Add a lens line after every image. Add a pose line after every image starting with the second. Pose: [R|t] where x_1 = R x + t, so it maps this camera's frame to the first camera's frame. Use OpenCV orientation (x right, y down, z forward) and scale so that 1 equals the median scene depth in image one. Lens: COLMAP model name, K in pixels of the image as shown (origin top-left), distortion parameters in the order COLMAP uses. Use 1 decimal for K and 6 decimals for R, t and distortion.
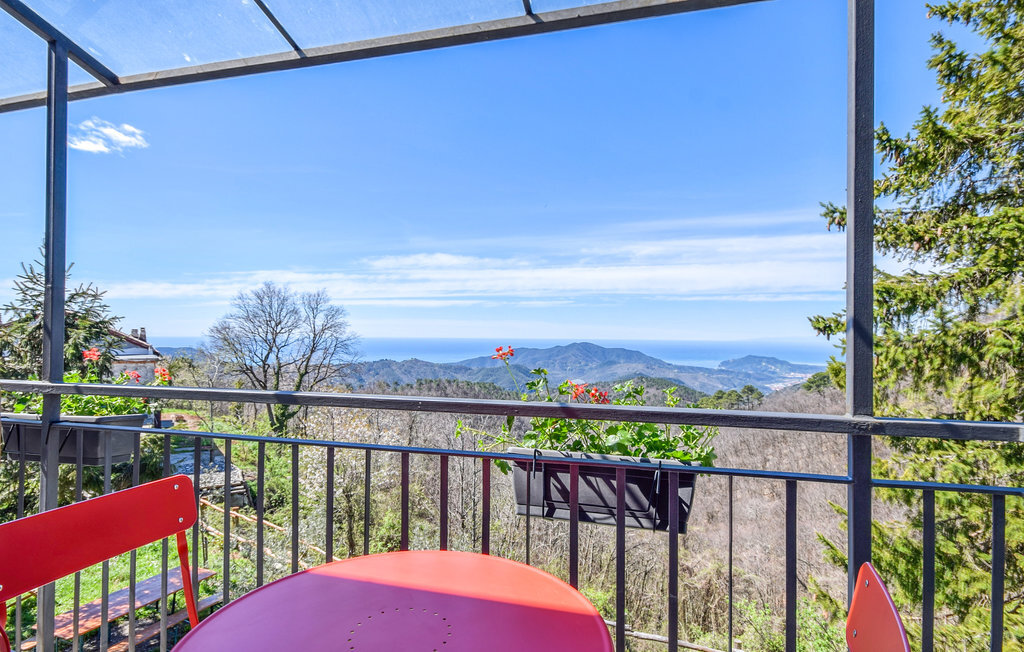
lens RADIAL K [[521.8, 0, 512.0], [0, 521.8, 326.0], [0, 0, 1]] dist [0.001600, 0.000299]
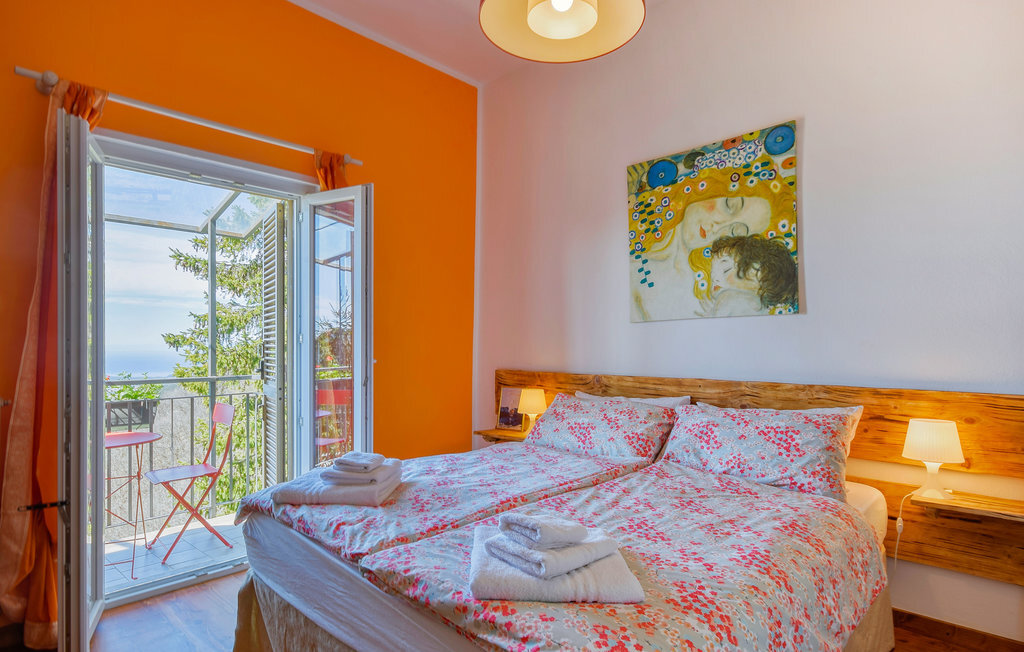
lens RADIAL K [[556.2, 0, 511.7], [0, 556.2, 355.8], [0, 0, 1]] dist [0.002137, 0.000345]
pose [[0.439354, -0.020486, 0.898081, -0.441535], [-0.015742, 0.999411, 0.030499, -0.025351], [-0.898176, -0.027538, 0.438772, -0.593677]]
